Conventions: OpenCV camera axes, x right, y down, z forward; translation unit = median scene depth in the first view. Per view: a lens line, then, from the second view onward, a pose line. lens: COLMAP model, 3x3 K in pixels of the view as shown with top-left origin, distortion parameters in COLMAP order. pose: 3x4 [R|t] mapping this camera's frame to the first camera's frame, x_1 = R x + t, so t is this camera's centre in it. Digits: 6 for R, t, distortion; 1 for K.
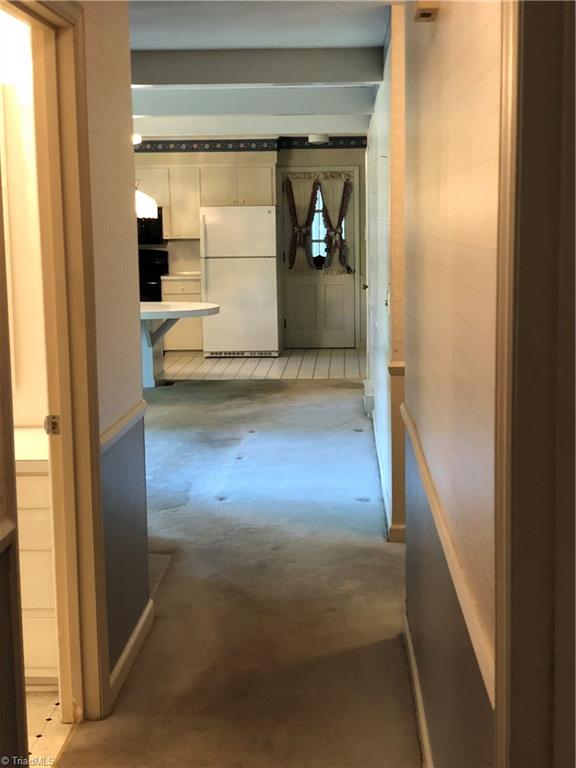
lens RADIAL K [[1147.7, 0, 293.8], [0, 1147.7, 380.8], [0, 0, 1]] dist [0.068853, 0.000000]
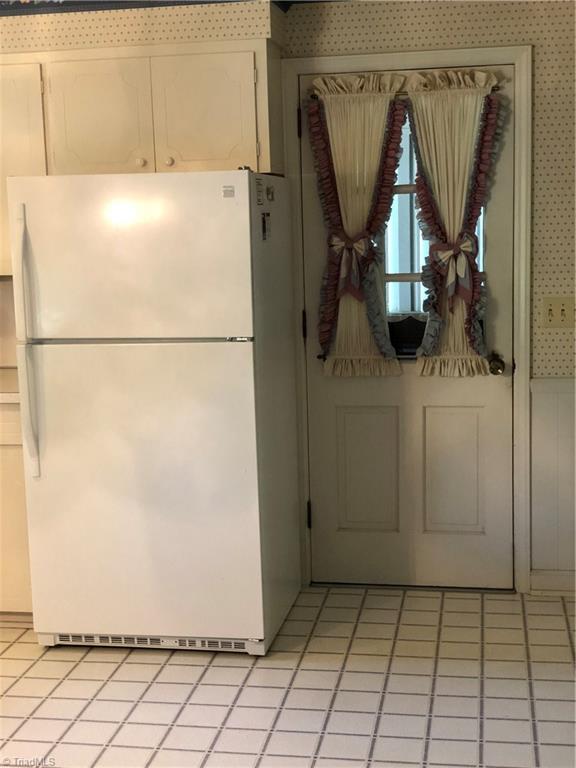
lens RADIAL K [[1147.7, 0, 284.3], [0, 1147.7, 386.3], [0, 0, 1]] dist [0.068853, 0.000000]
pose [[0.992266, 0.005905, -0.123988, 0.028495], [-0.004224, 0.999896, 0.013824, -0.095005], [0.124056, -0.013193, 0.992187, 0.665590]]
